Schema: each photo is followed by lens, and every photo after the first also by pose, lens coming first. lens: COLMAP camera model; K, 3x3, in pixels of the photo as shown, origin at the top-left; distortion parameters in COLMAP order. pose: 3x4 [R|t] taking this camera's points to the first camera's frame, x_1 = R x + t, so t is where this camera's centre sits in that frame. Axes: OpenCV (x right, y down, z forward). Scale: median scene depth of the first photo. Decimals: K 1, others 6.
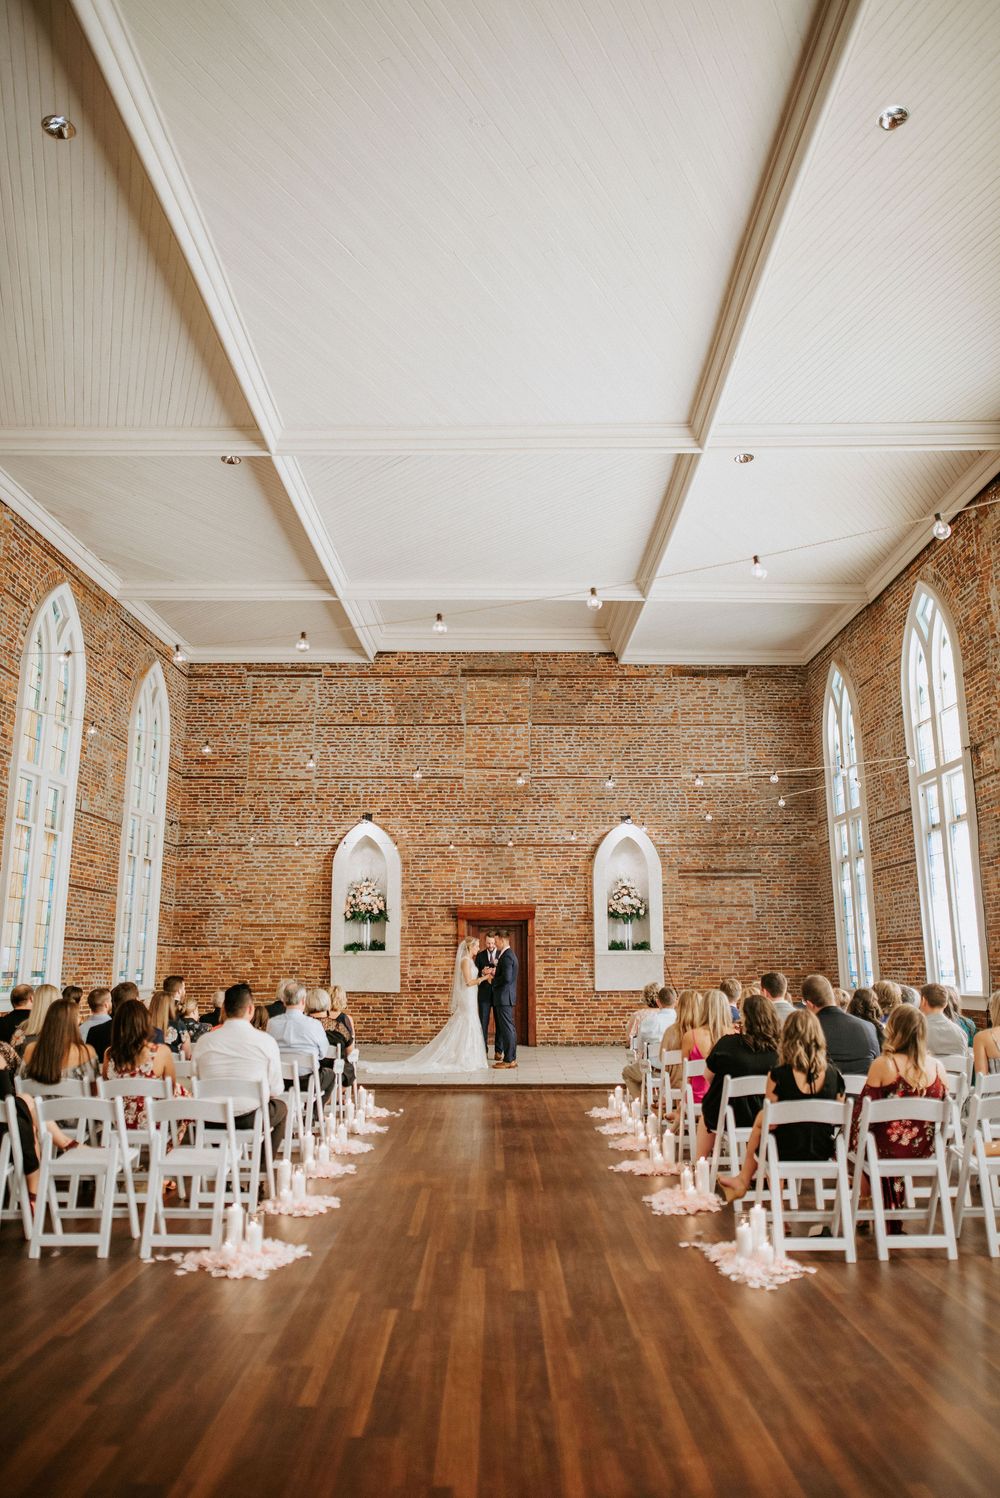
lens RADIAL K [[1021.7, 0, 499.7], [0, 1021.7, 754.8], [0, 0, 1]] dist [-0.055882, 0.058670]
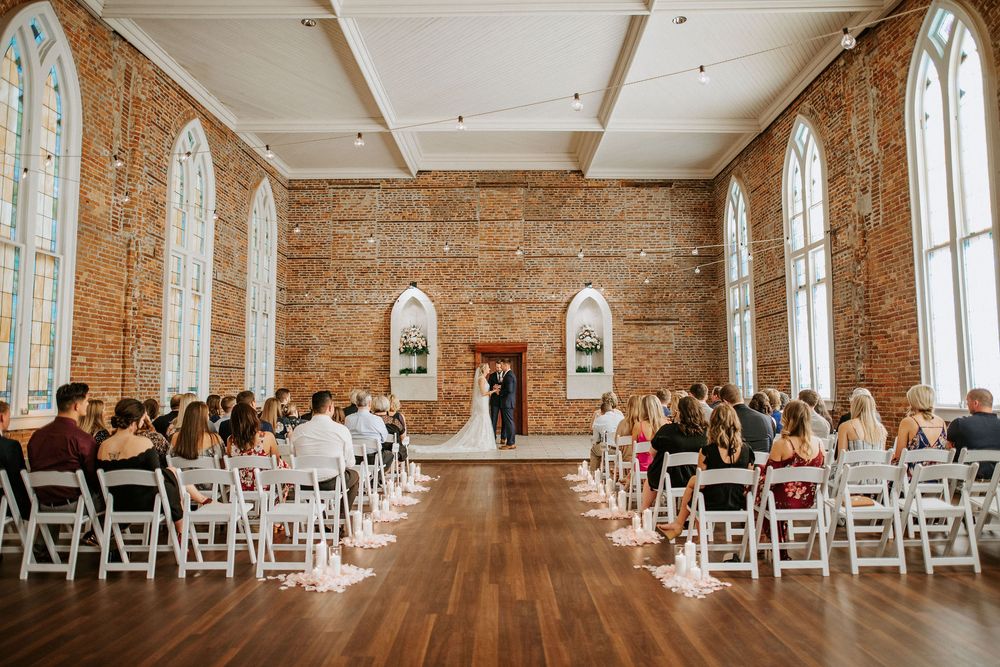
lens RADIAL K [[682.0, 0, 502.8], [0, 682.0, 335.0], [0, 0, 1]] dist [-0.055882, 0.058670]
pose [[0.999991, -0.004255, 0.000272, -0.000990], [0.004182, 0.991309, 0.131485, 0.005463], [-0.000829, -0.131482, 0.991318, 0.015541]]
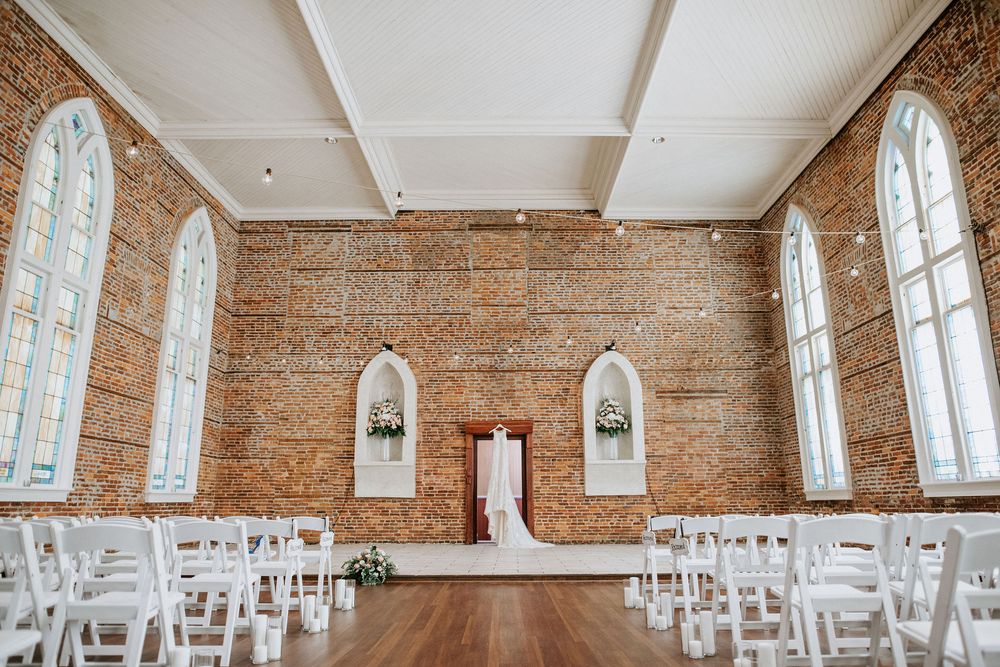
lens RADIAL K [[780.1, 0, 499.6], [0, 780.1, 298.0], [0, 0, 1]] dist [-0.067054, 0.088738]
pose [[0.999978, -0.004916, -0.004395, 0.002204], [0.004753, 0.999323, -0.036485, 0.045423], [0.004571, 0.036464, 0.999325, 0.131989]]
